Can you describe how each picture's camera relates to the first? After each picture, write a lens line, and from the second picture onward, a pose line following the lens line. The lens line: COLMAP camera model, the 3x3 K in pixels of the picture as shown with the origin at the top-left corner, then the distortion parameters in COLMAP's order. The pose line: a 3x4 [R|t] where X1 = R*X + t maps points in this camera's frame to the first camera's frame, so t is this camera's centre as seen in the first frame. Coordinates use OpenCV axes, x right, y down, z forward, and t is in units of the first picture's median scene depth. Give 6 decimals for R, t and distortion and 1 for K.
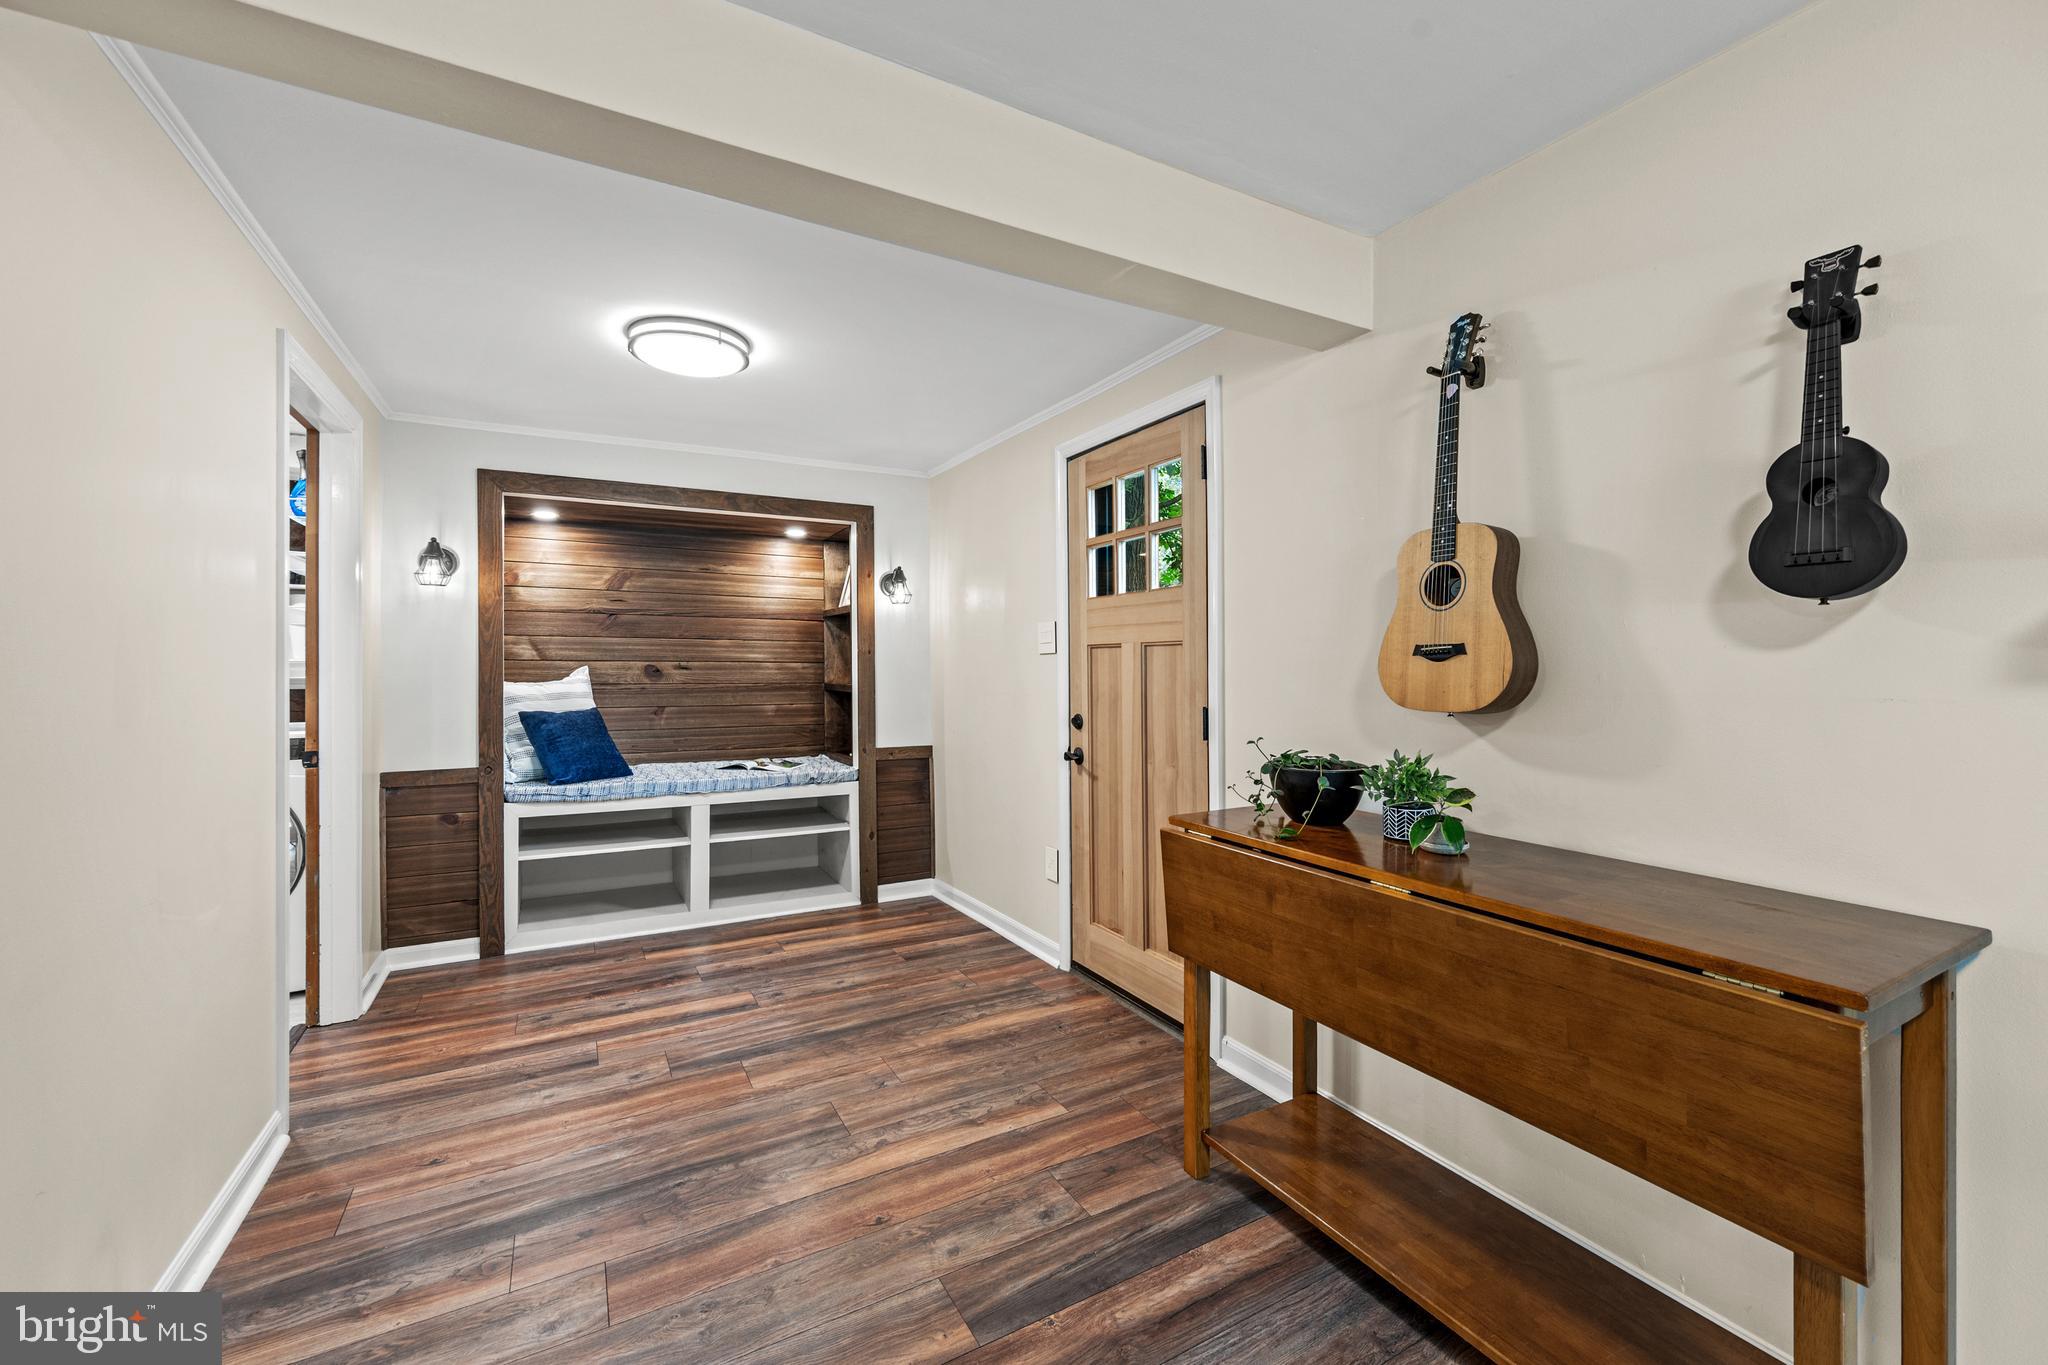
lens RADIAL K [[818.9, 0, 1016.2], [0, 818.9, 661.4], [0, 0, 1]] dist [0.001512, 0.000079]
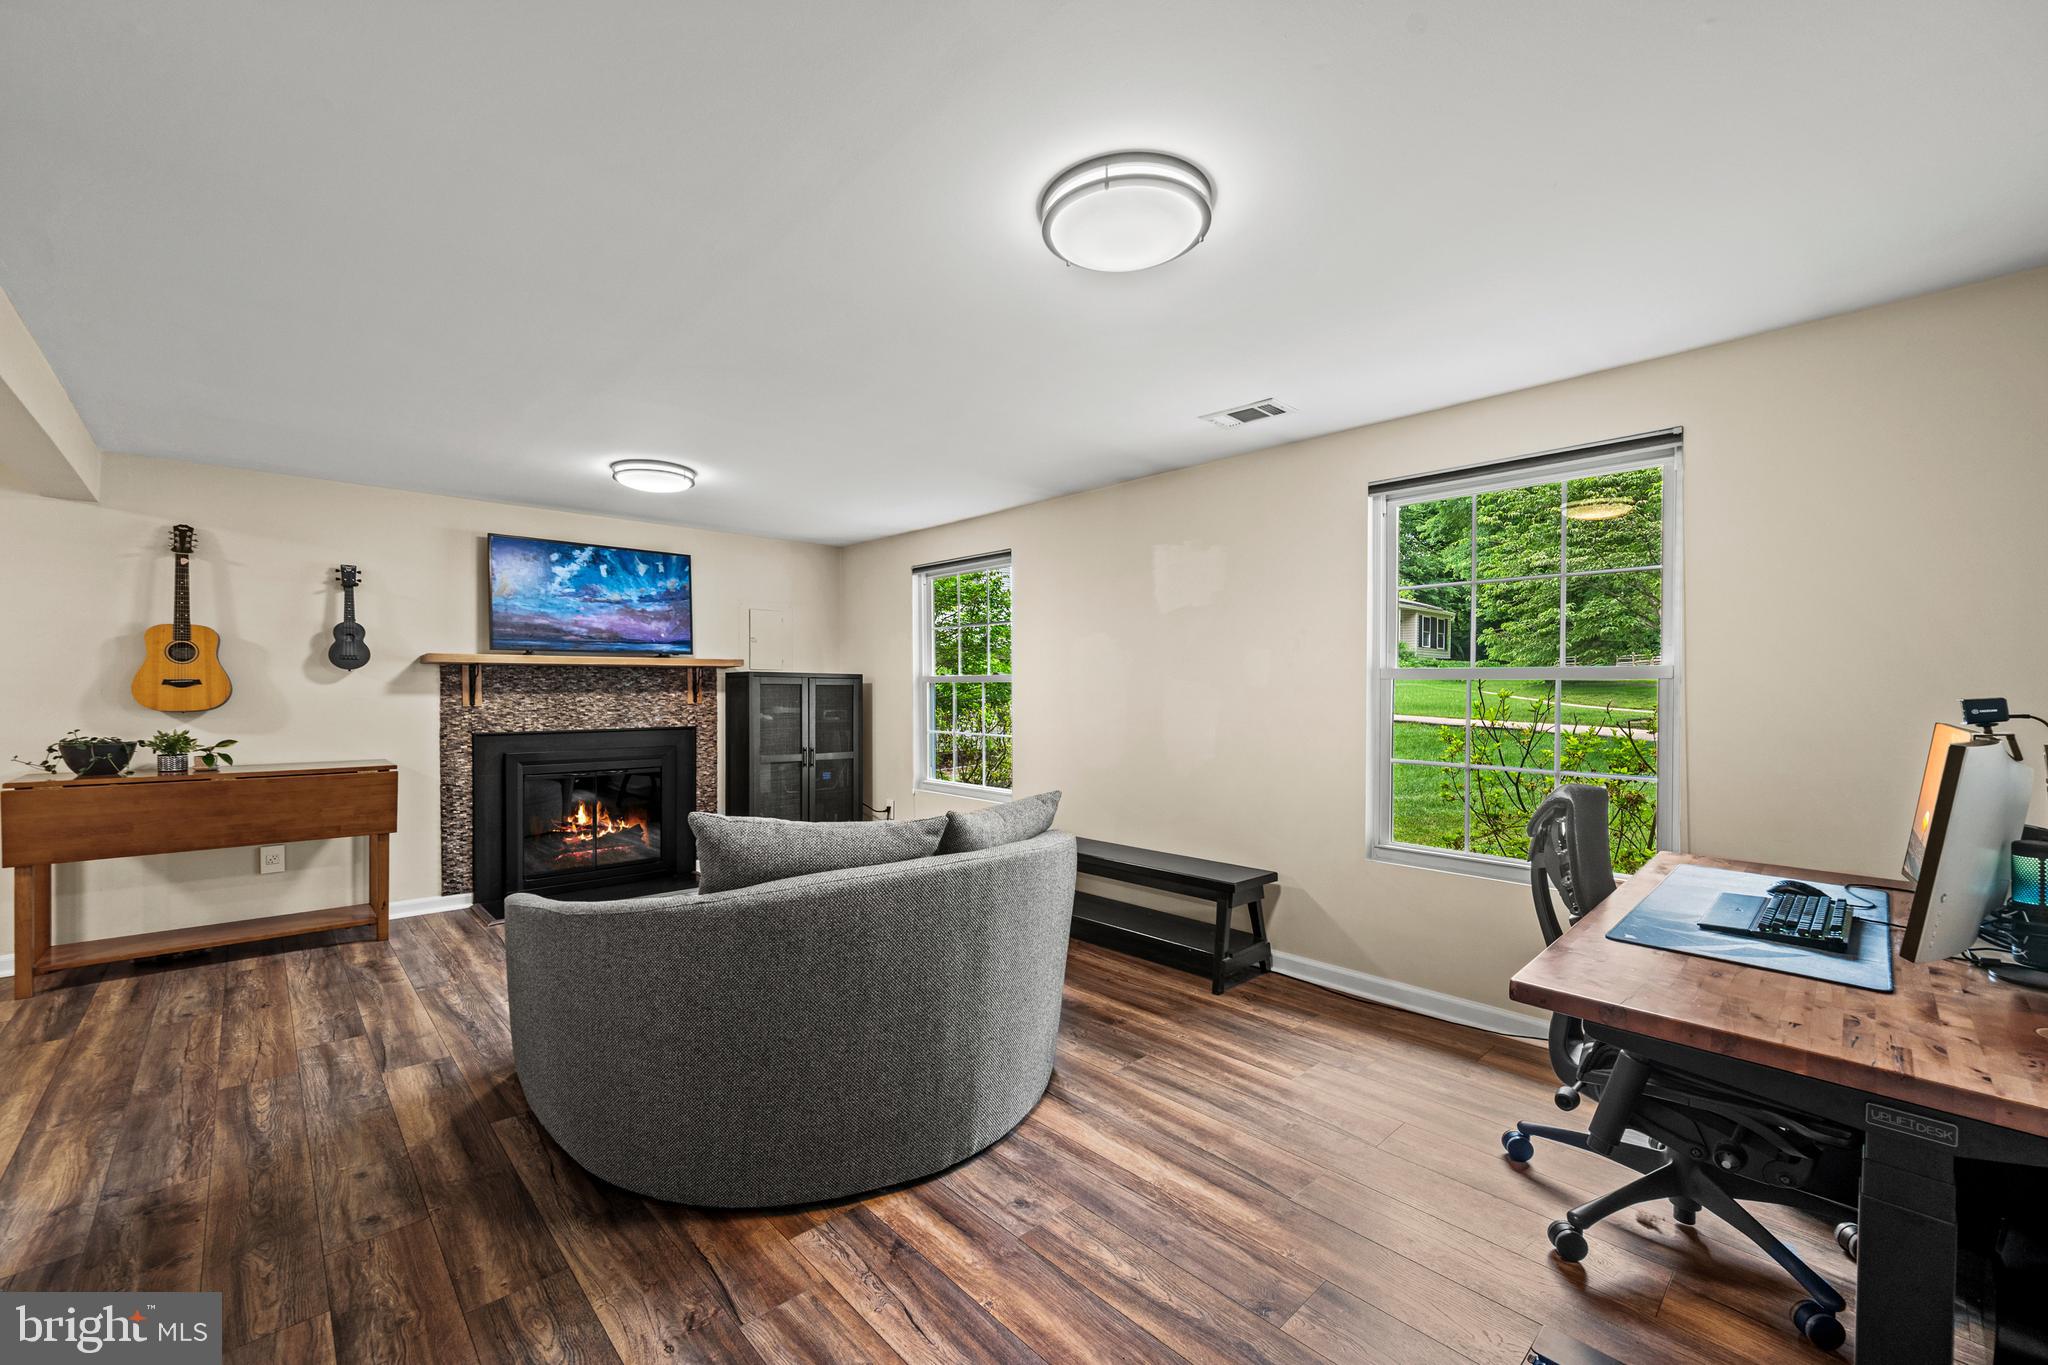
lens RADIAL K [[818.9, 0, 1025.2], [0, 818.9, 693.8], [0, 0, 1]] dist [0.001512, 0.000079]
pose [[-0.252633, -0.001252, 0.967561, -1.089620], [-0.002637, 0.999996, 0.000605, 0.004746], [-0.967559, -0.002399, -0.252636, -0.304817]]
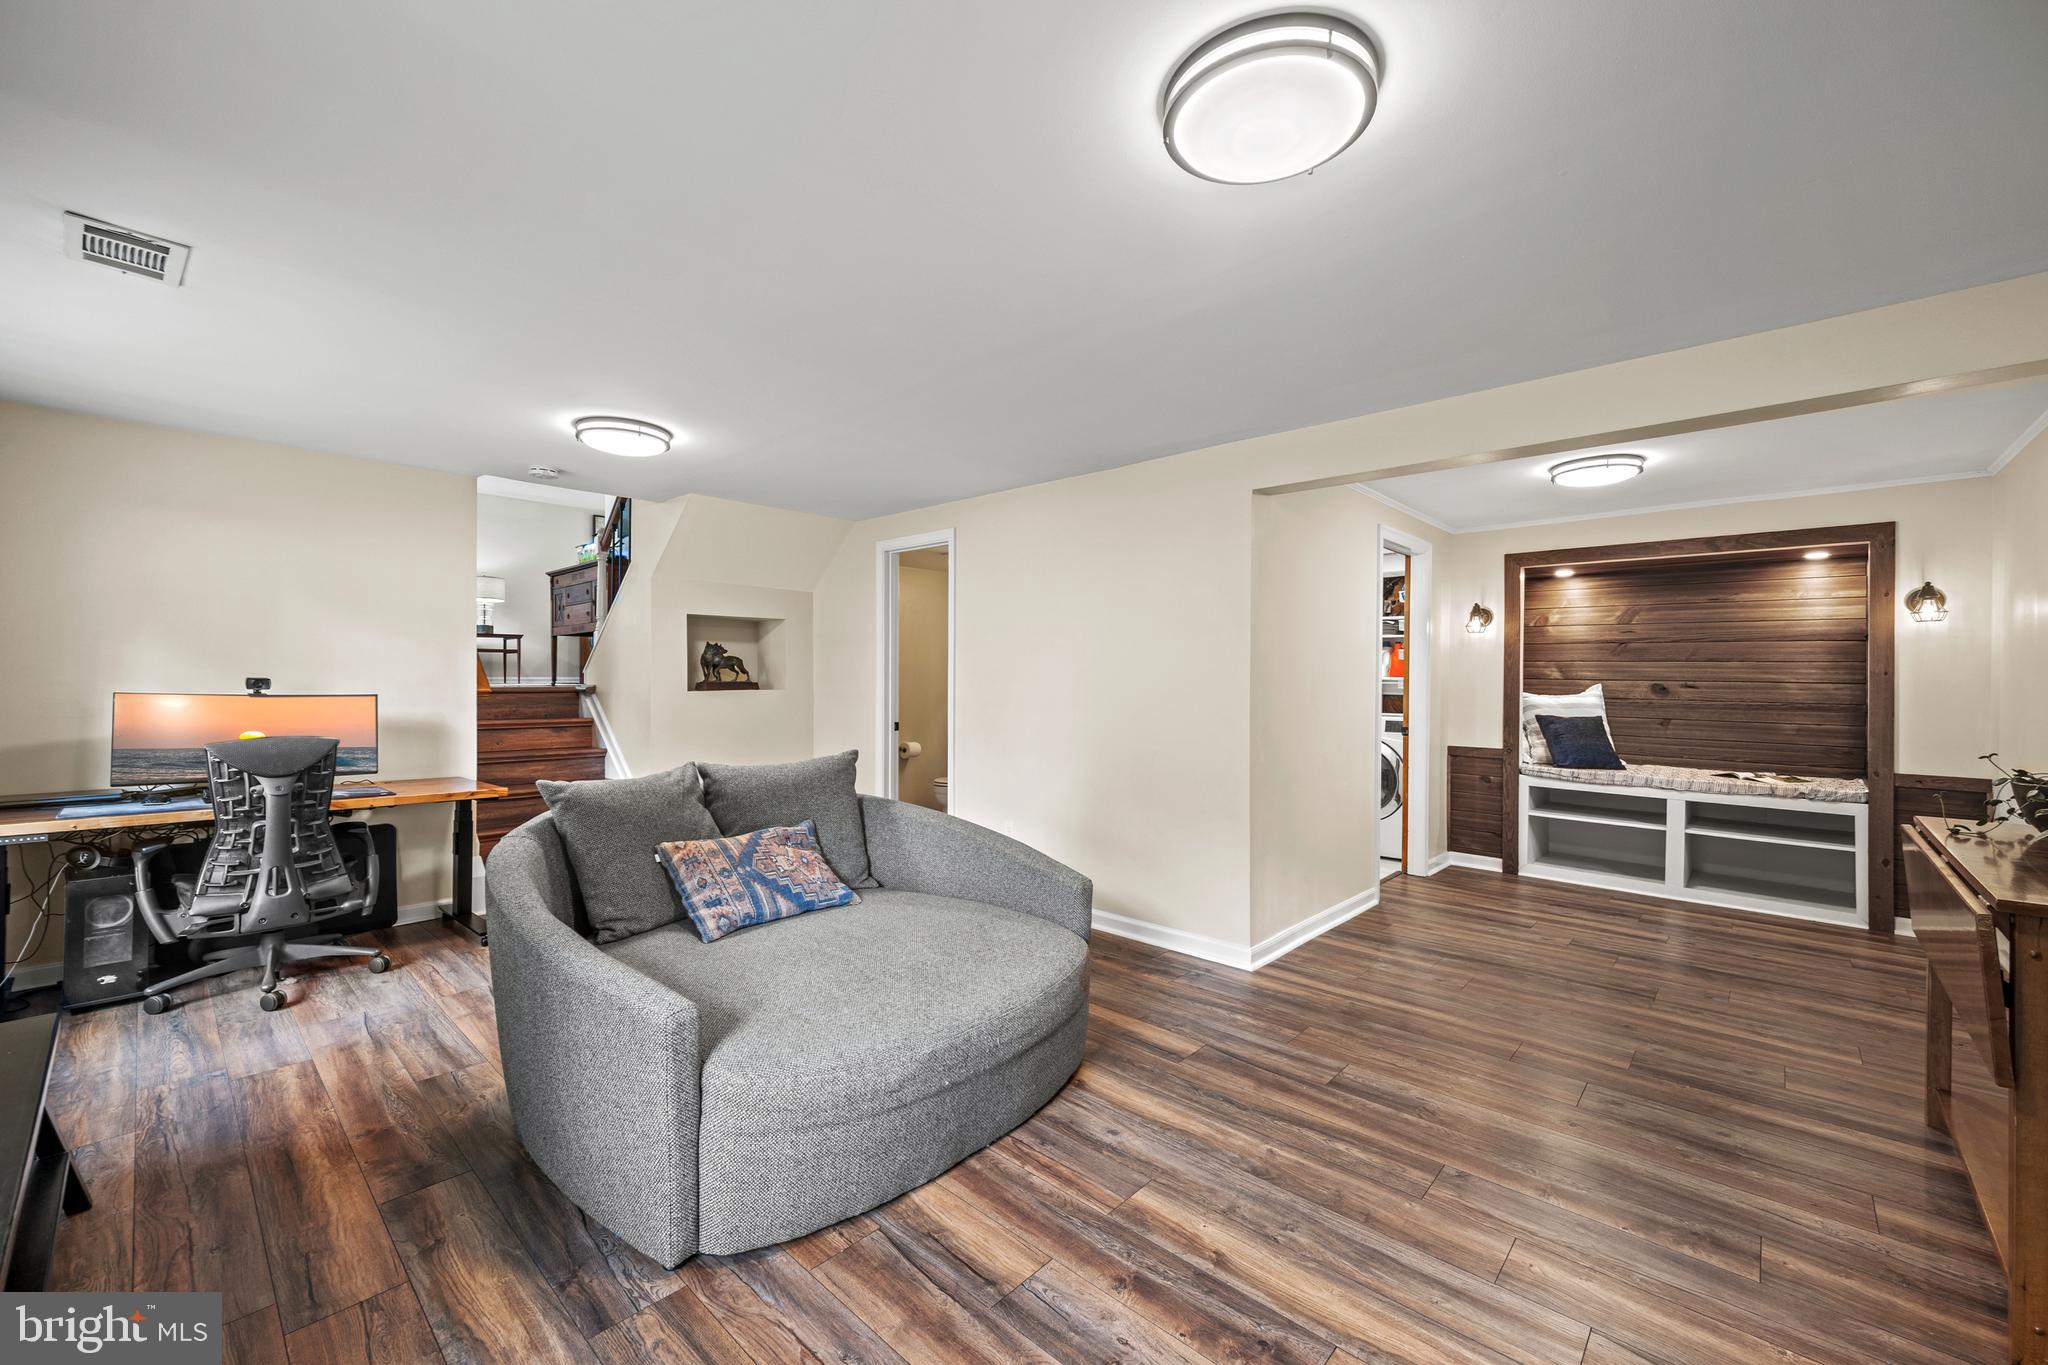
lens RADIAL K [[818.9, 0, 1027.4], [0, 818.9, 676.8], [0, 0, 1]] dist [0.001512, 0.000079]
pose [[0.318890, 0.004733, -0.947780, 0.528643], [-0.006662, 0.999974, 0.002752, -0.004082], [0.947768, 0.005436, 0.318913, -0.346677]]
